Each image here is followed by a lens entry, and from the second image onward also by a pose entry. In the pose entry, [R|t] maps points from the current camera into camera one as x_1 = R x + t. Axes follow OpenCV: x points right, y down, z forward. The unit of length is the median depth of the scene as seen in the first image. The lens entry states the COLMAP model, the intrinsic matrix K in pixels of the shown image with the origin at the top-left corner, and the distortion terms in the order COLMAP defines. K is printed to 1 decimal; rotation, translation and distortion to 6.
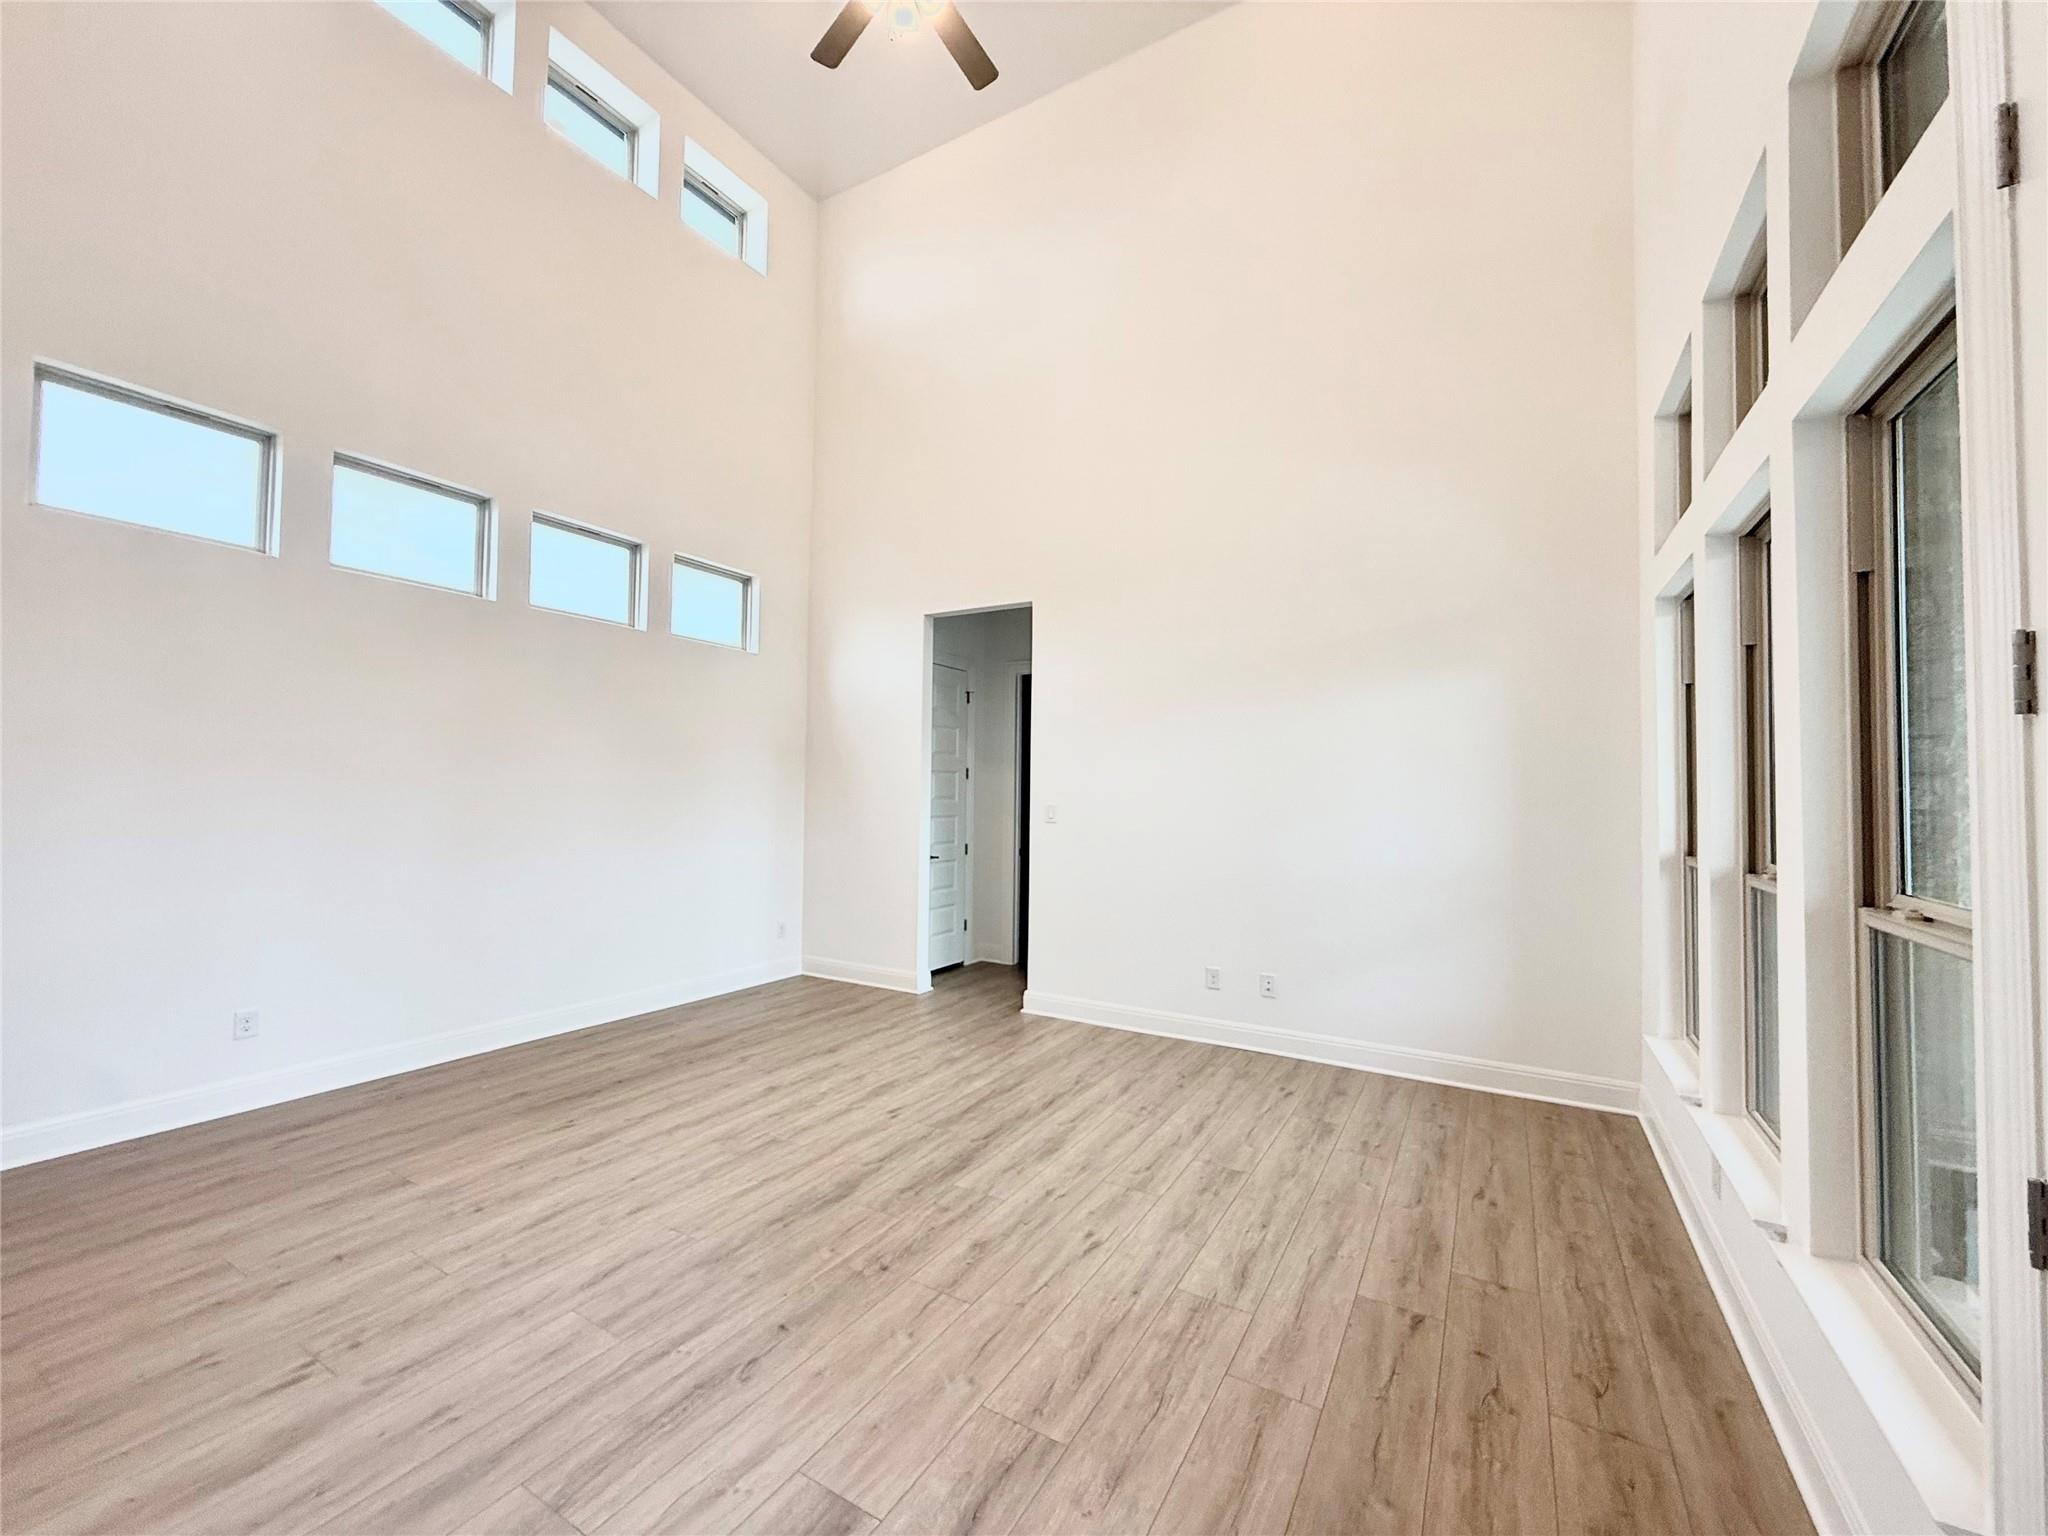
lens RADIAL K [[812.1, 0, 1021.7], [0, 812.1, 769.5], [0, 0, 1]] dist [0.002542, -0.001061]
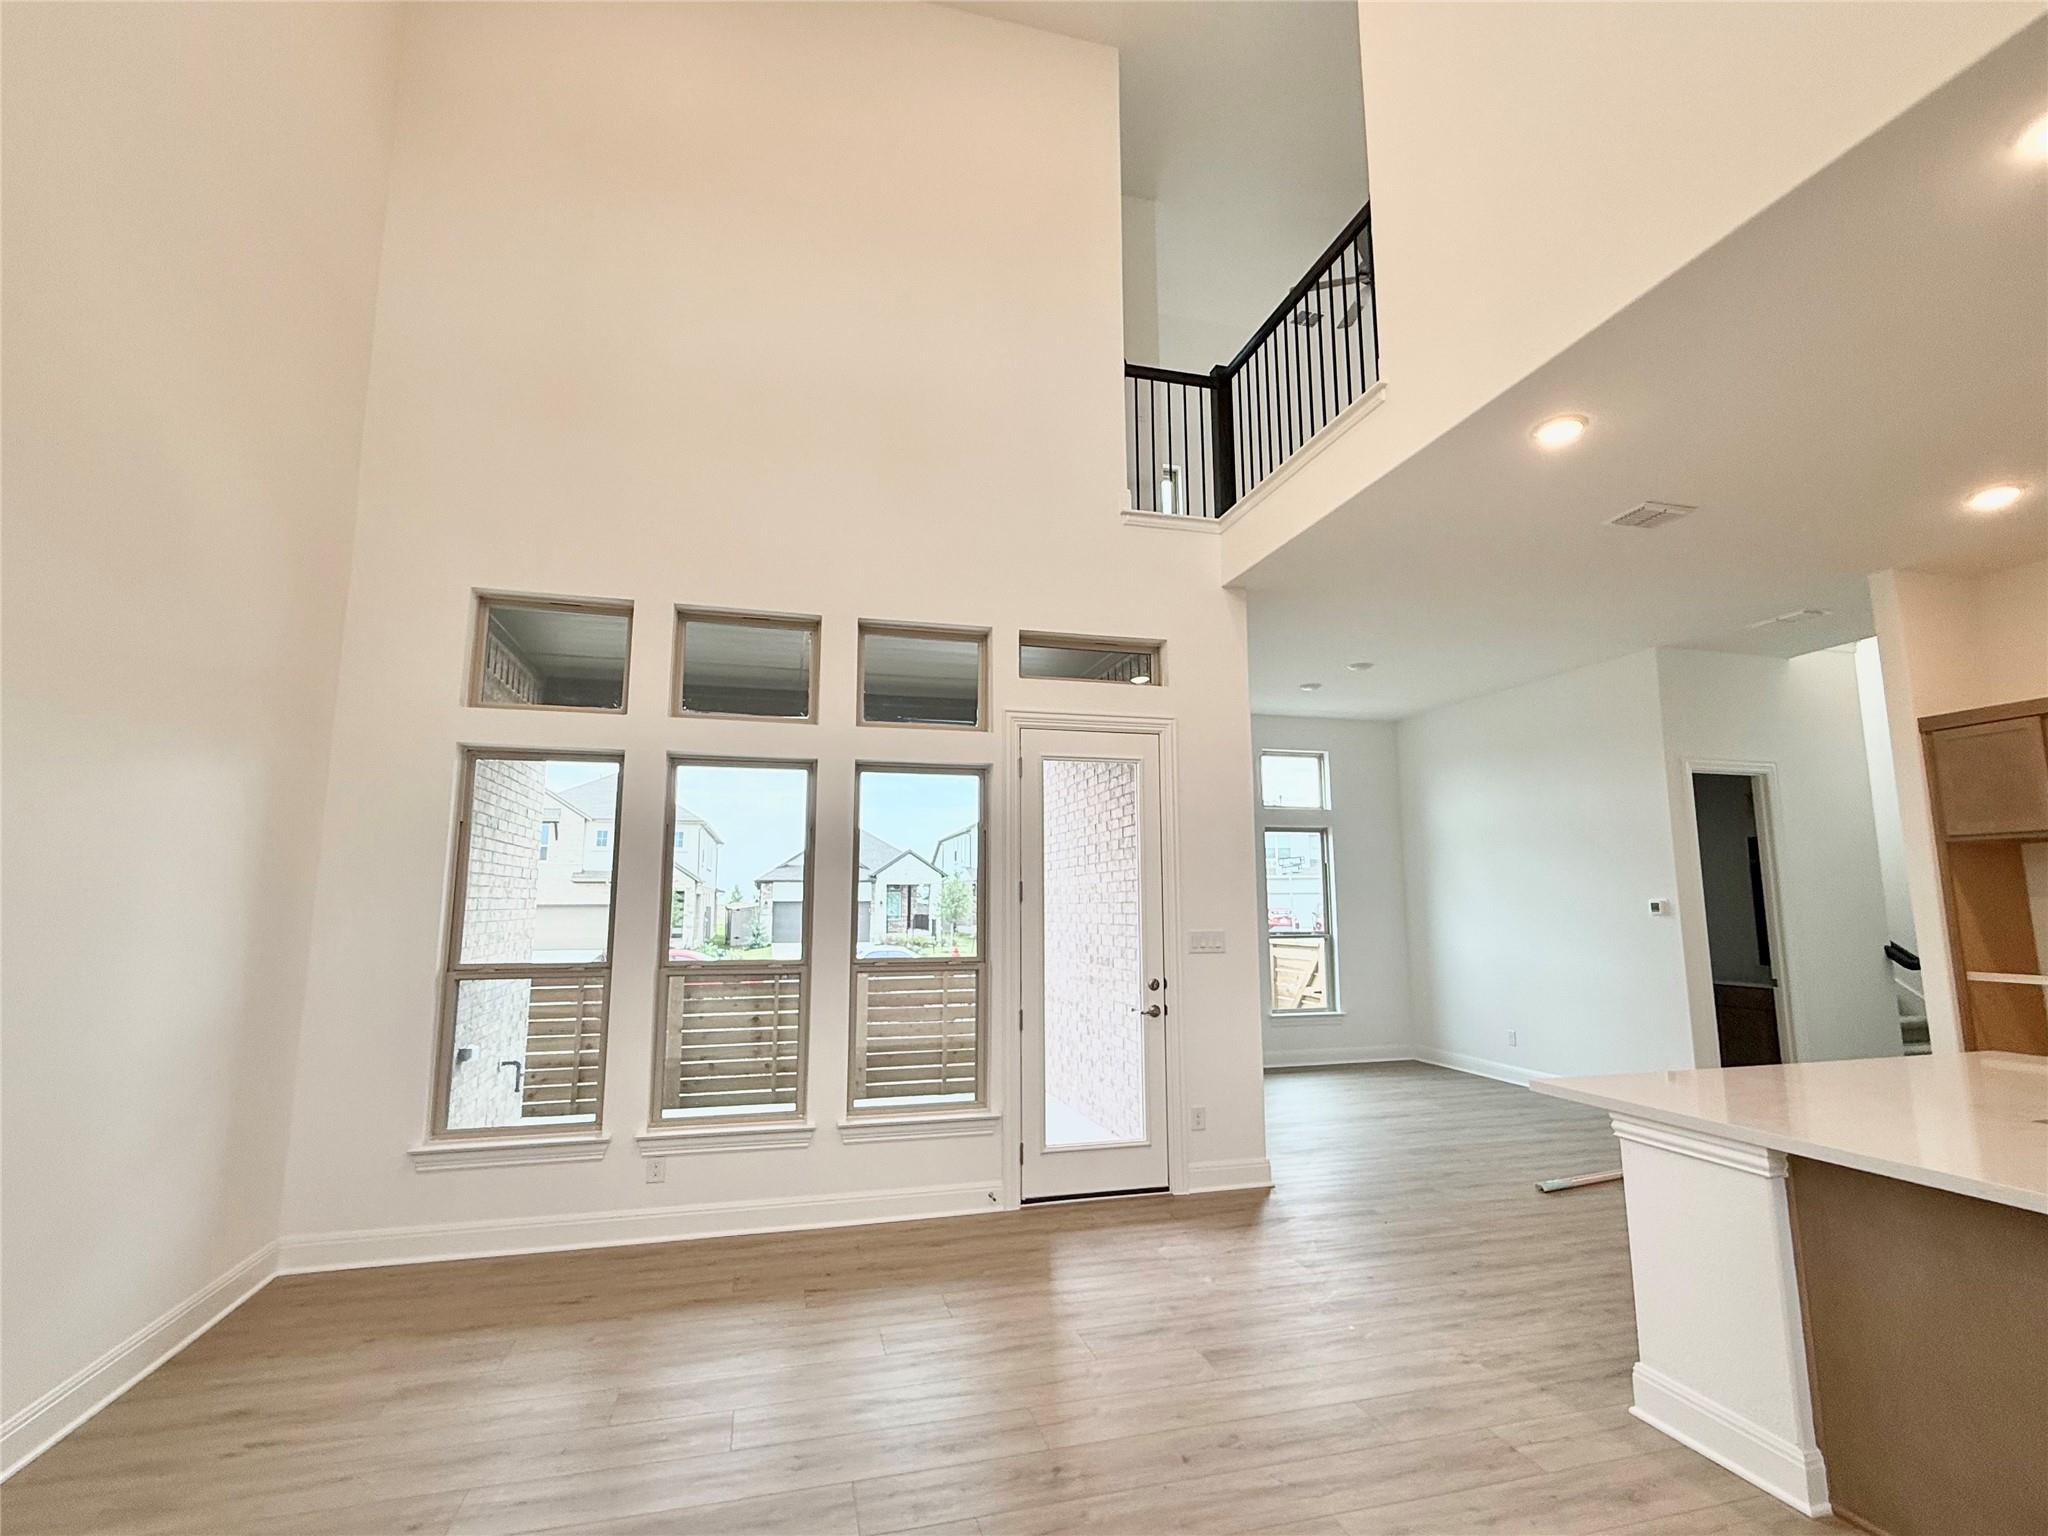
lens RADIAL K [[948.3, 0, 1031.1], [0, 948.3, 767.6], [0, 0, 1]] dist [0.000183, -0.000458]
pose [[-0.721709, 0.084969, 0.686962, -0.719913], [-0.031029, 0.987468, -0.154737, 0.007072], [-0.691501, -0.132991, -0.710028, 1.438101]]
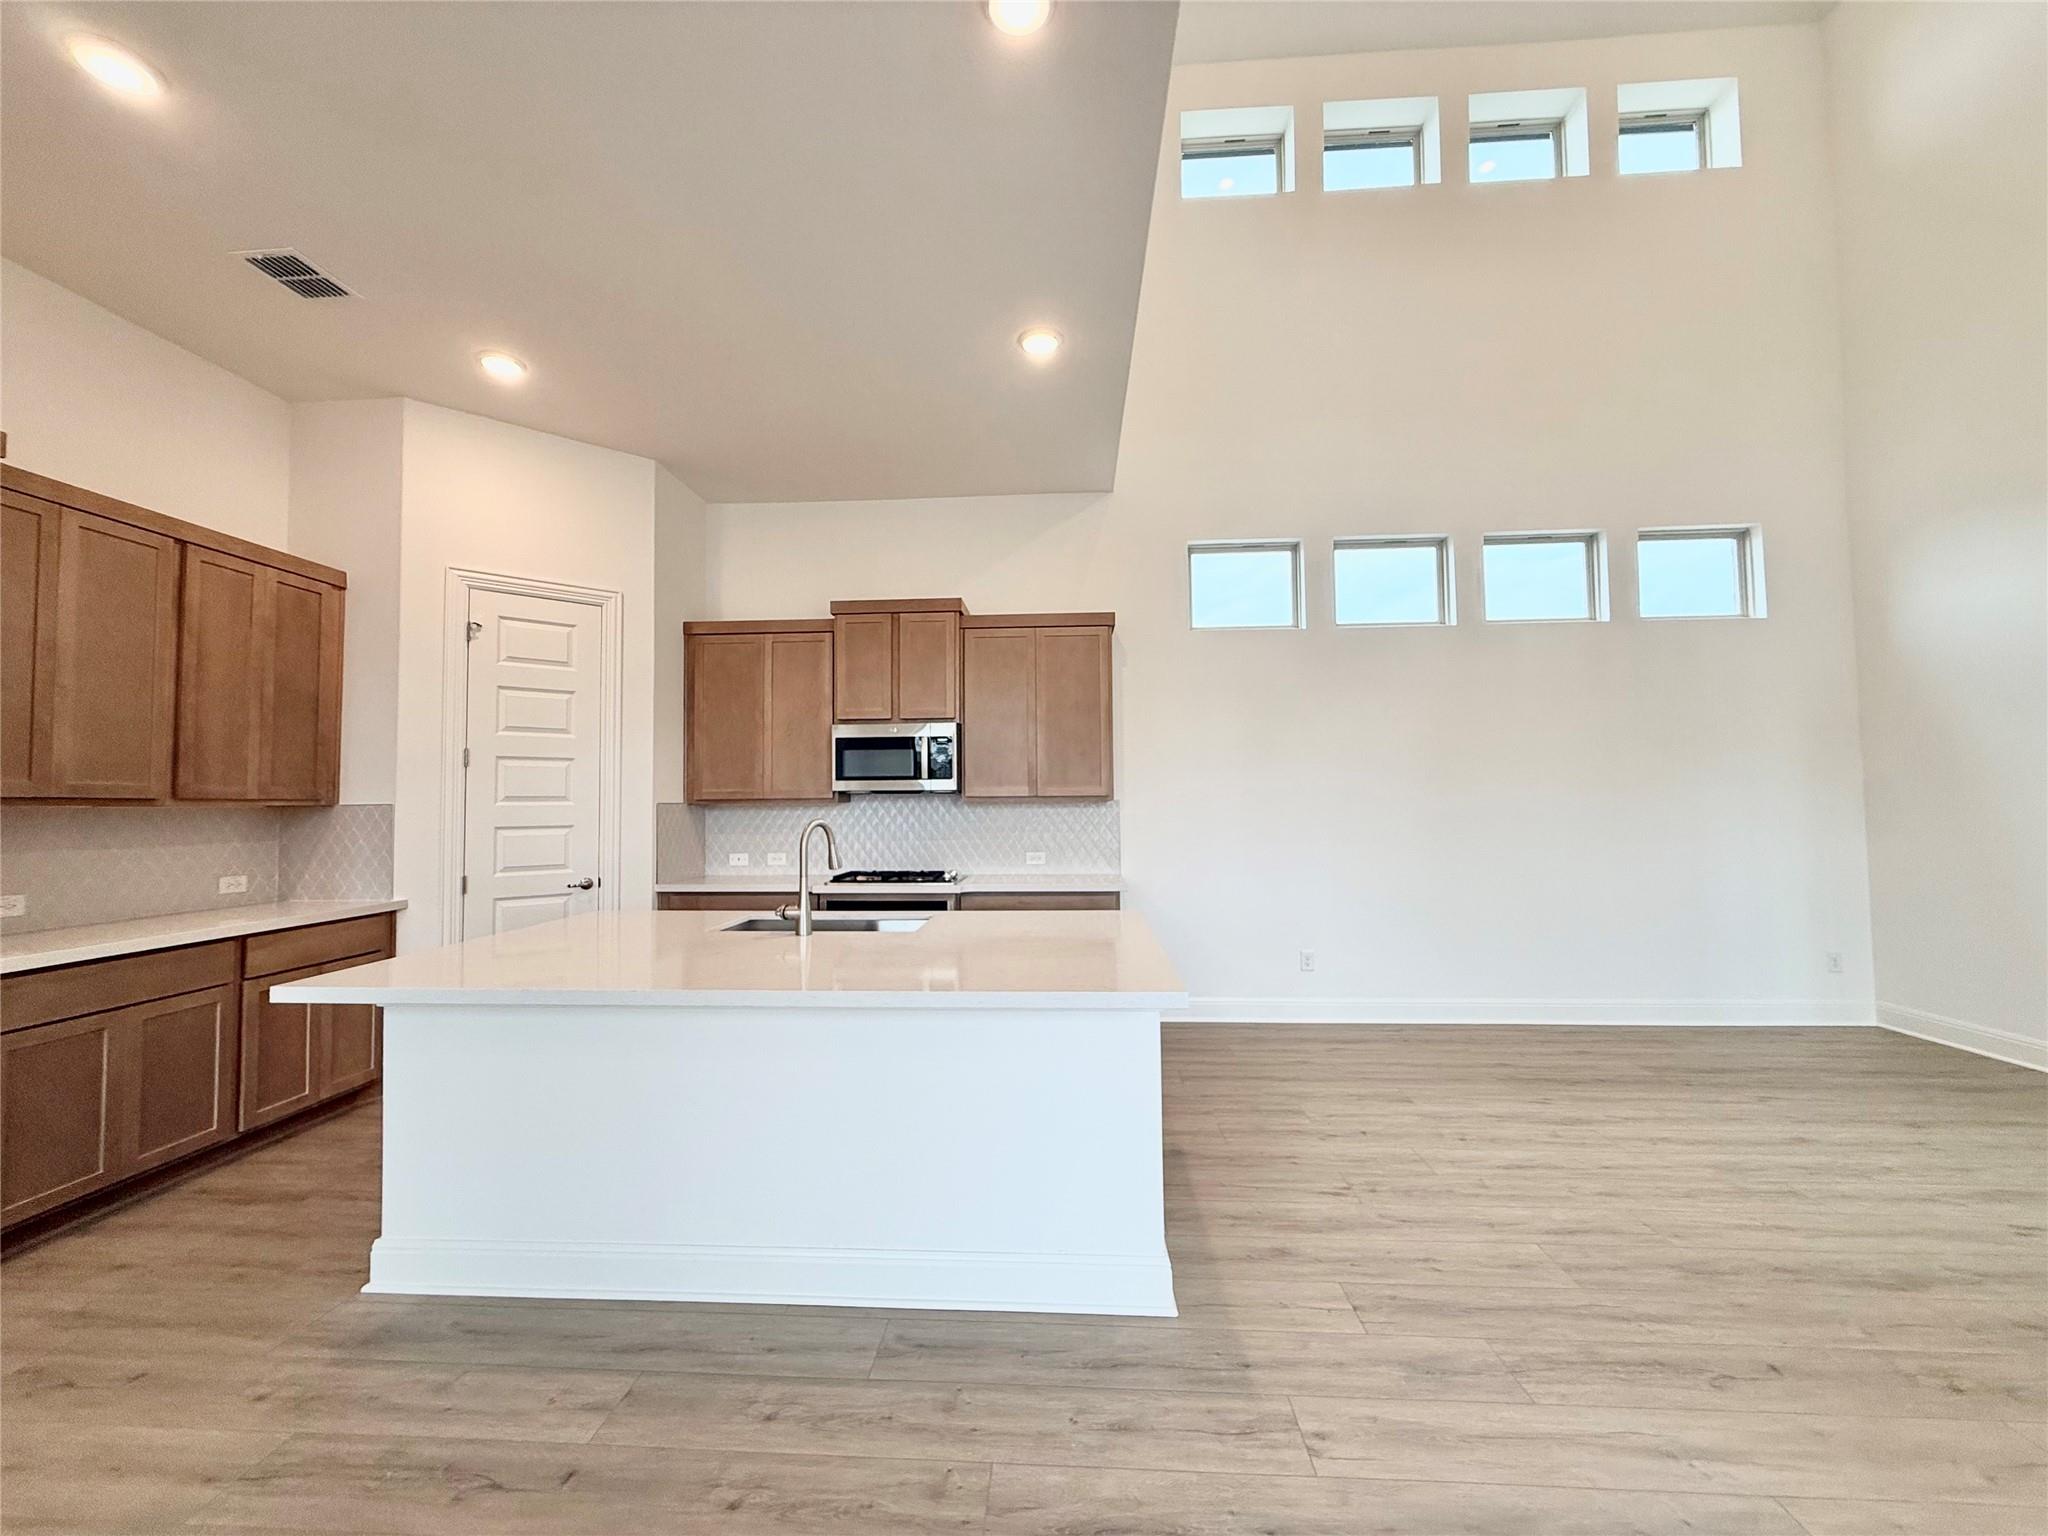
lens RADIAL K [[812.1, 0, 1017.5], [0, 812.1, 769.0], [0, 0, 1]] dist [0.002542, -0.001061]
pose [[0.447891, -0.057378, -0.892245, 0.115969], [0.046454, 0.998084, -0.040865, 0.016363], [0.892881, -0.023145, 0.449698, -0.091222]]
